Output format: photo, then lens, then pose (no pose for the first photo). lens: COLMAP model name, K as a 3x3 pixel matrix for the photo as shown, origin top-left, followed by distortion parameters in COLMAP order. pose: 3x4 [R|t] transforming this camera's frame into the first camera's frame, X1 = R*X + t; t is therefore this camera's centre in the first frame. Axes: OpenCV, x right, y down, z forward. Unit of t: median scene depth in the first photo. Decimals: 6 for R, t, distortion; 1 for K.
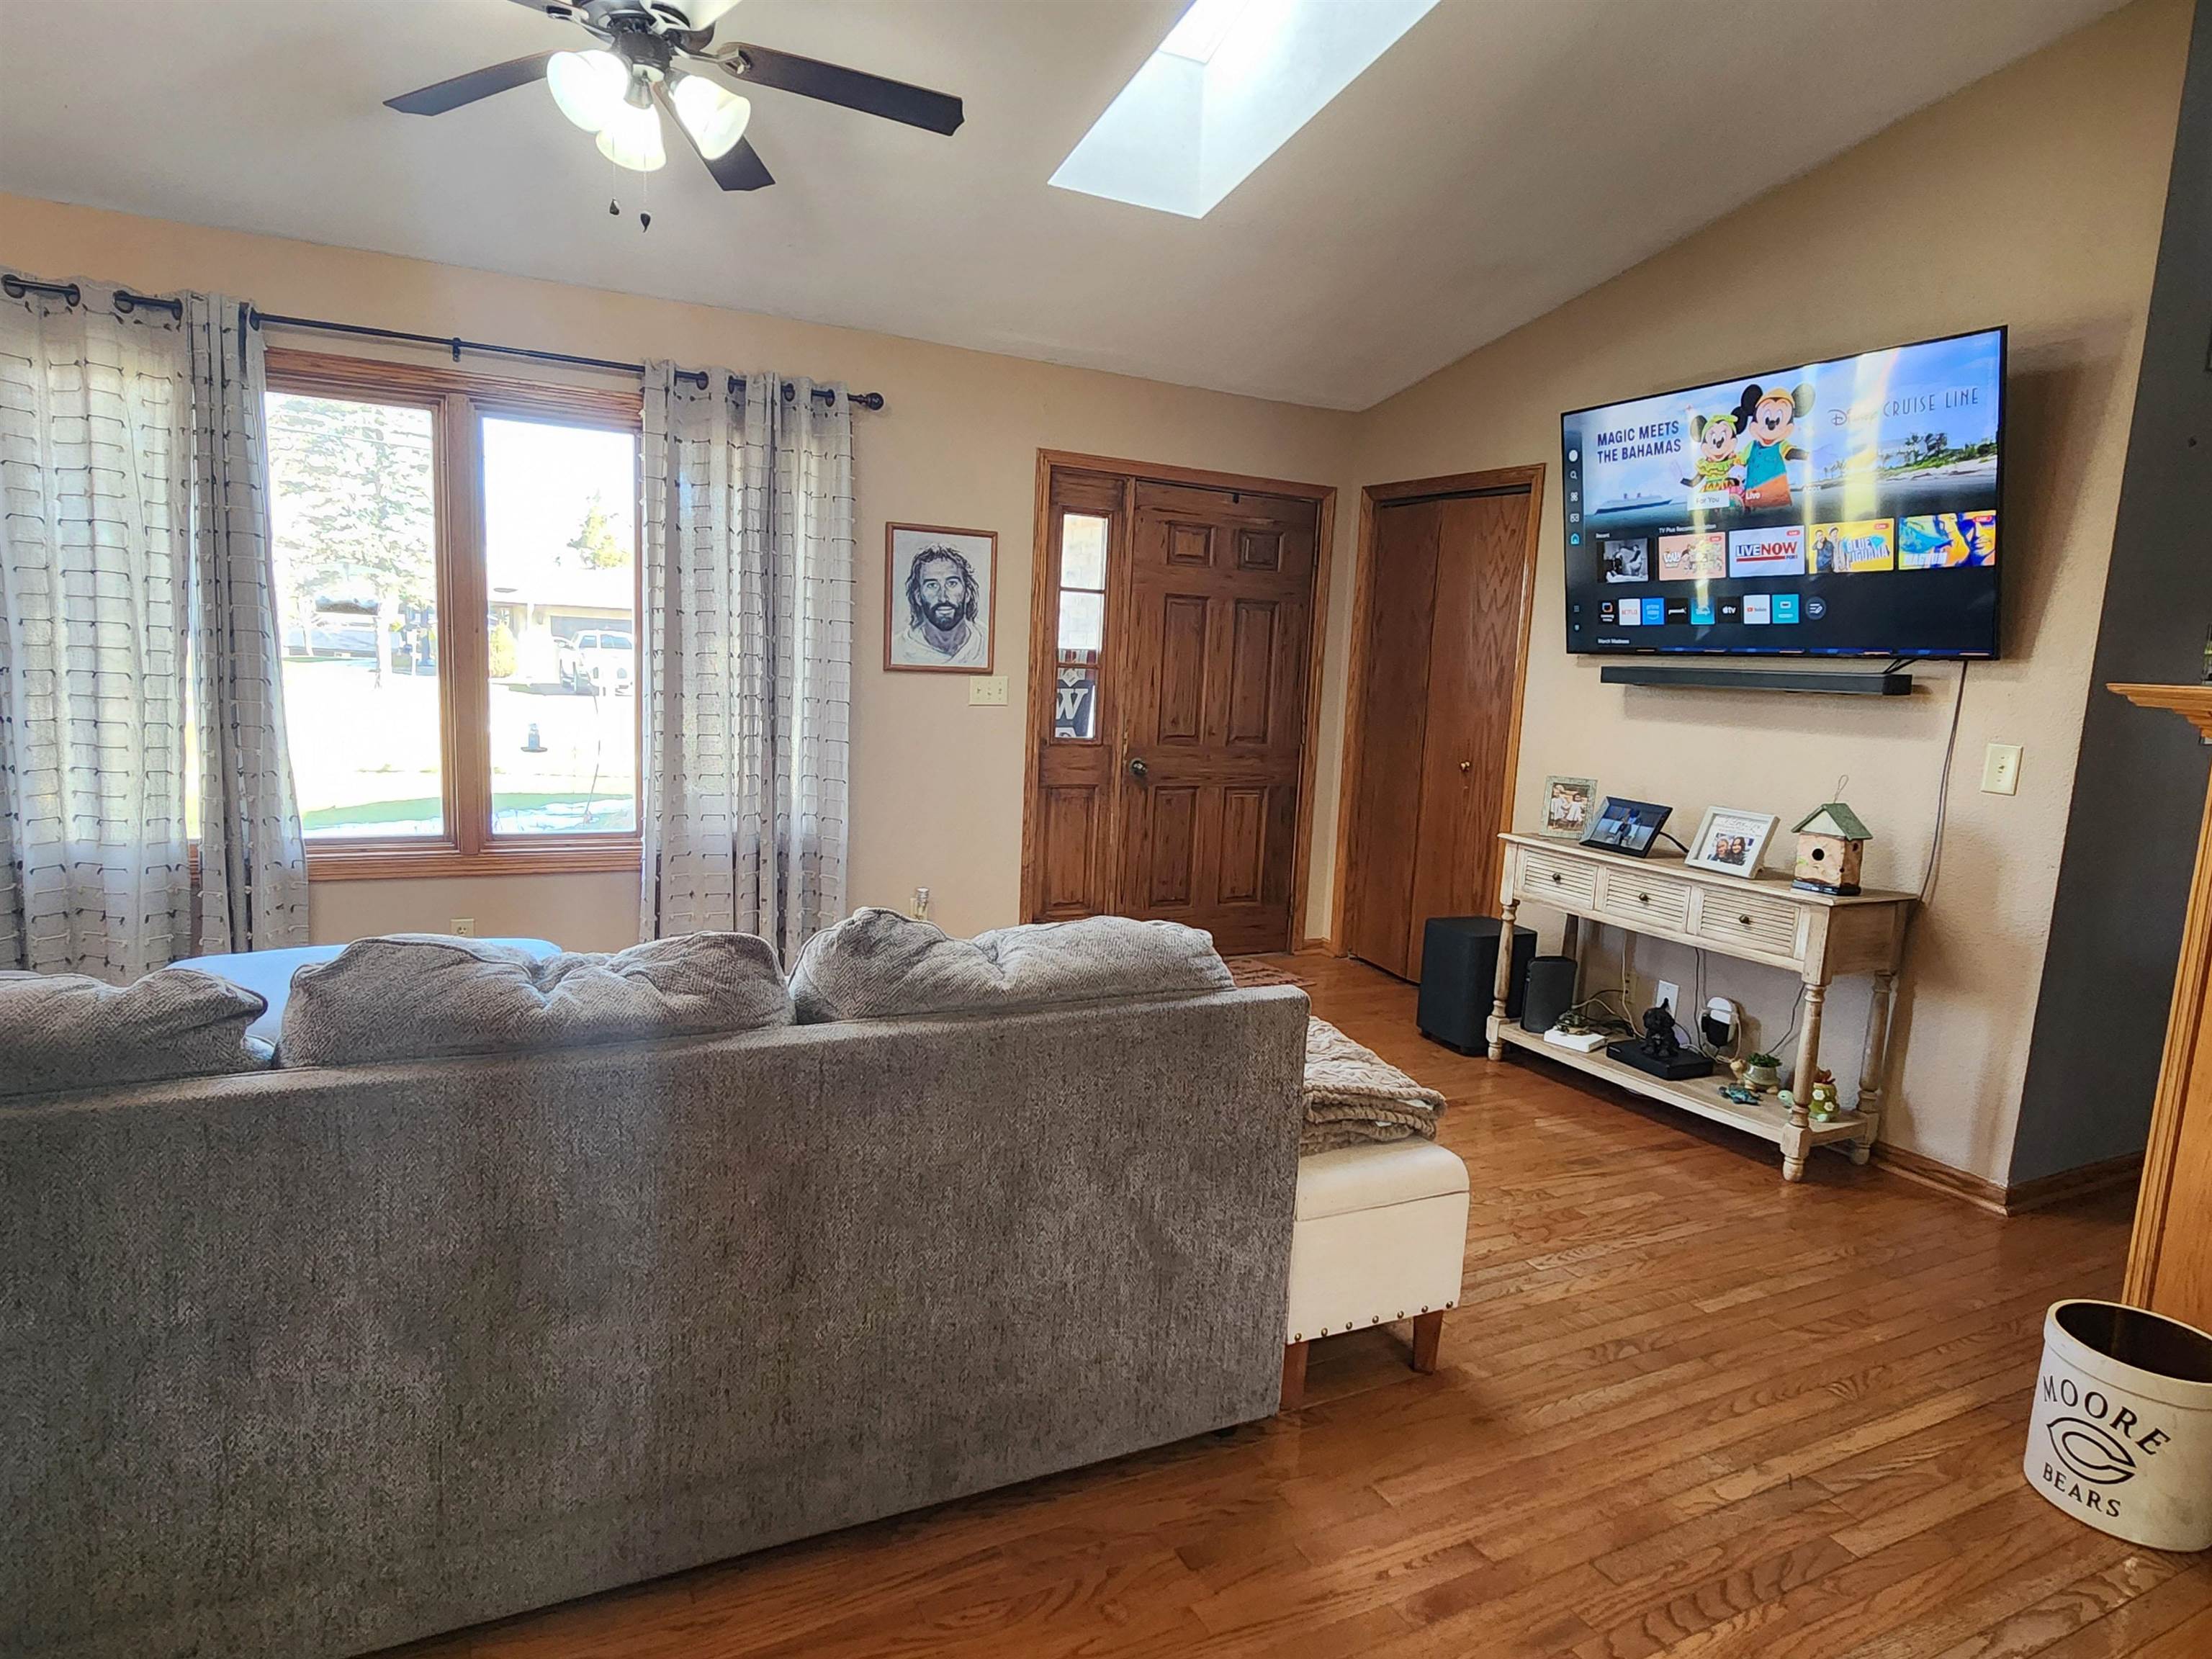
lens RADIAL K [[1300.6, 0, 1105.2], [0, 1300.6, 843.7], [0, 0, 1]] dist [-0.002468, -0.001130]
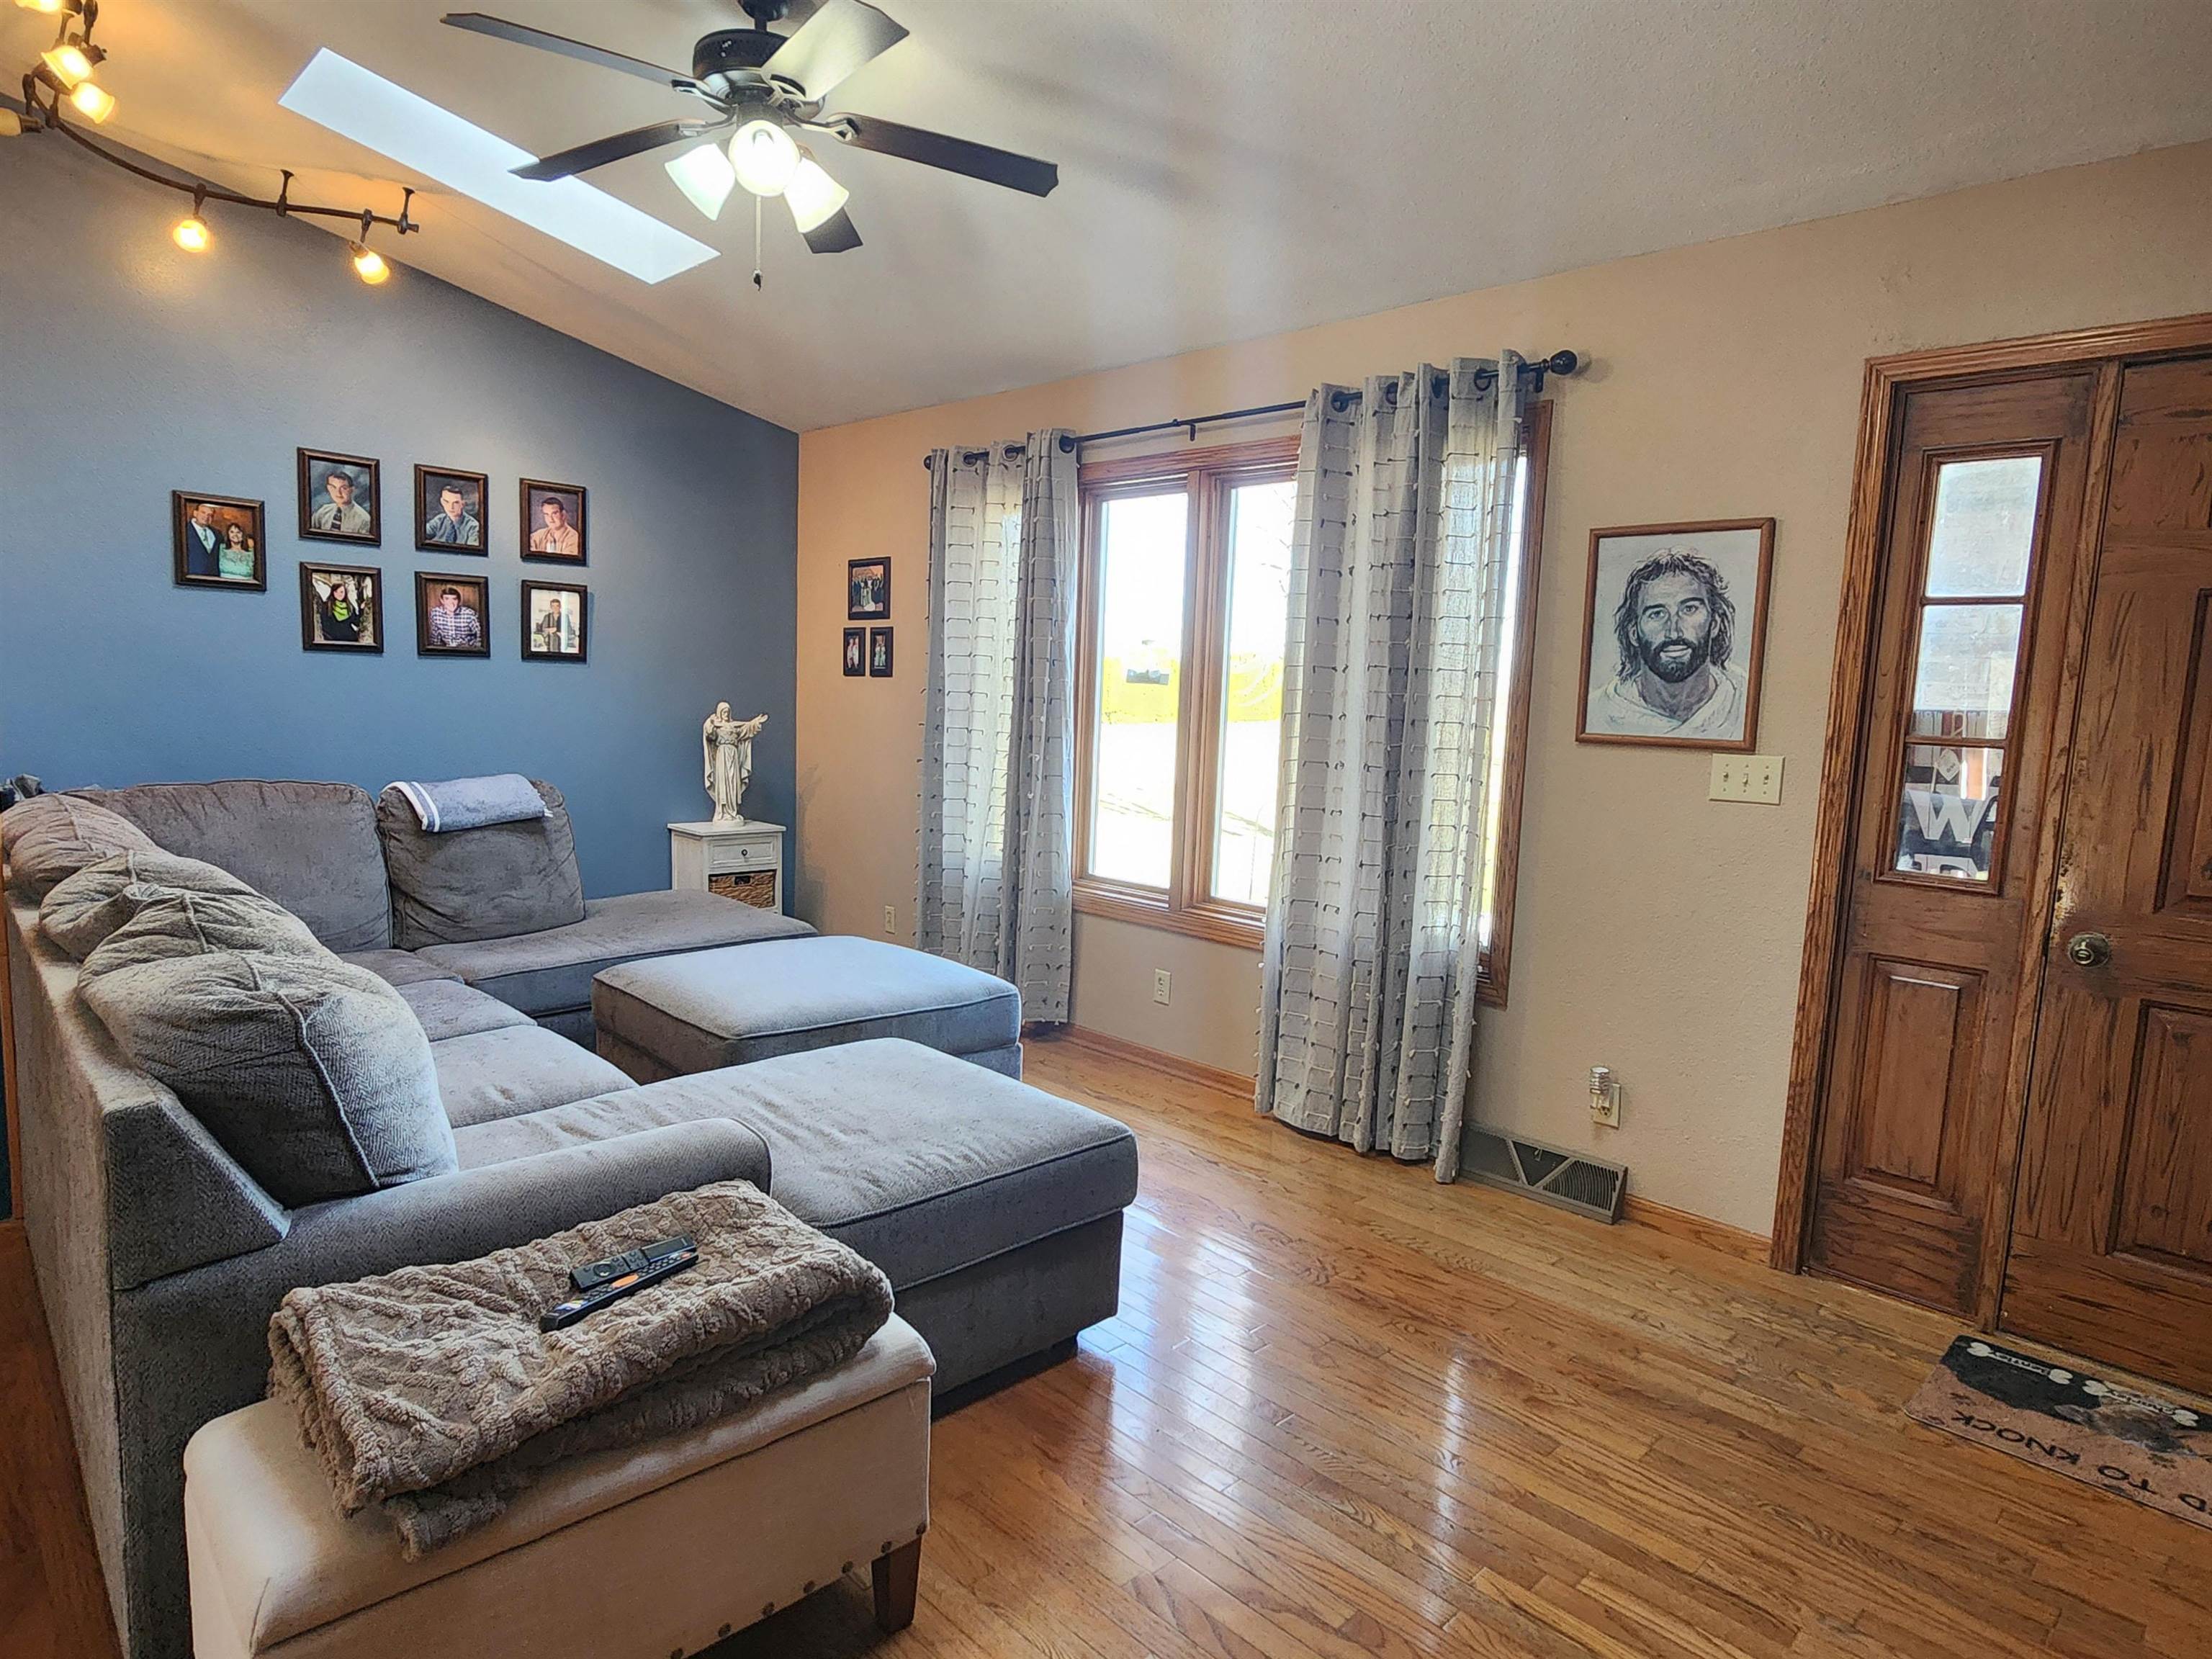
lens RADIAL K [[1300.6, 0, 1105.2], [0, 1300.6, 843.7], [0, 0, 1]] dist [-0.002468, -0.001130]
pose [[0.283431, 0.078930, -0.955739, 0.418205], [-0.164367, 0.985858, 0.032674, -0.059282], [0.944802, 0.147831, 0.292396, 0.553231]]
